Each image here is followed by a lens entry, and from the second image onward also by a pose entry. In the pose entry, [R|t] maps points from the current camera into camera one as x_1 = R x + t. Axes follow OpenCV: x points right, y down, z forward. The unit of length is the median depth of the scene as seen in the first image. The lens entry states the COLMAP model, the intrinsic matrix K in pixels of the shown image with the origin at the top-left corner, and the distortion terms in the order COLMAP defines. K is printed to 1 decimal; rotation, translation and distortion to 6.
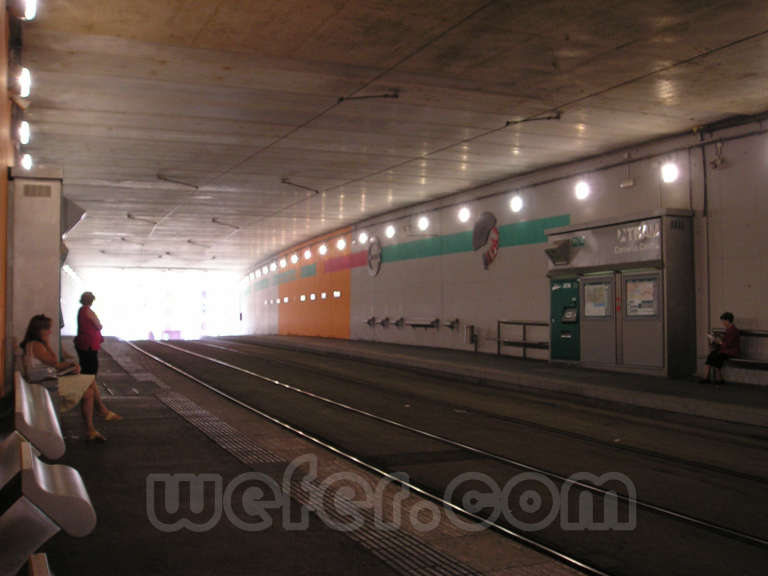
lens RADIAL K [[757.1, 0, 382.7], [0, 757.1, 271.8], [0, 0, 1]] dist [-0.114336, 0.000000]
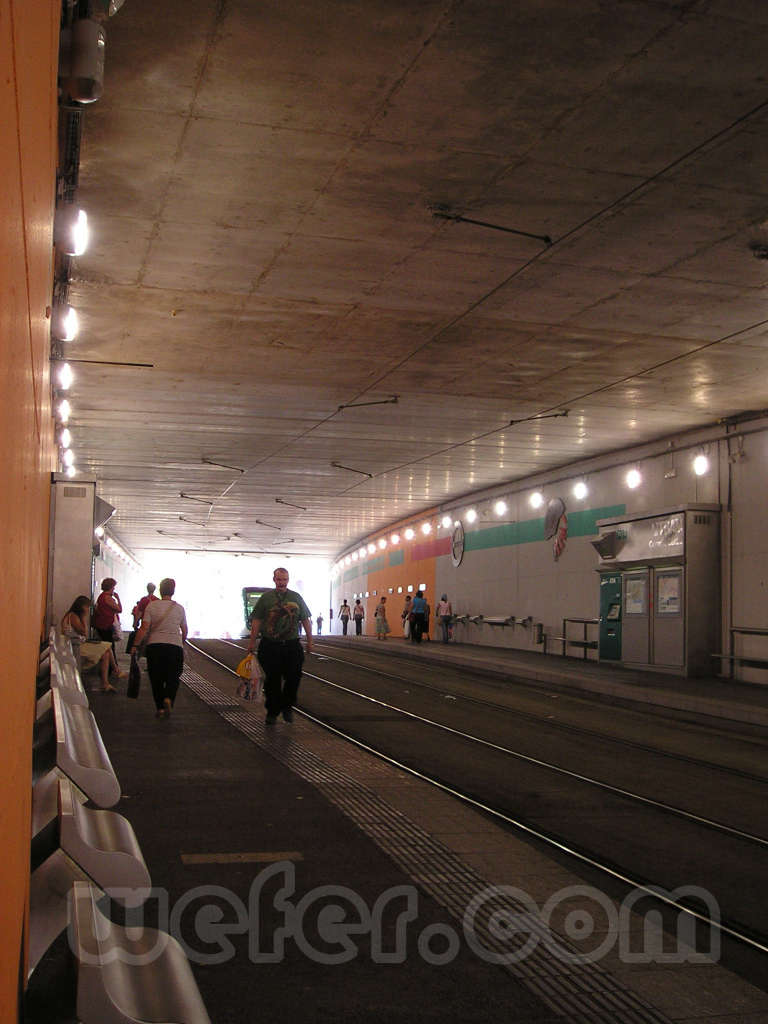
lens RADIAL K [[1009.4, 0, 383.9], [0, 1009.4, 514.0], [0, 0, 1]] dist [-0.114336, 0.000000]
pose [[0.988861, 0.007879, -0.148633, 0.147670], [-0.014396, 0.998979, -0.042819, -0.007269], [0.148143, 0.044482, 0.987965, -0.288271]]
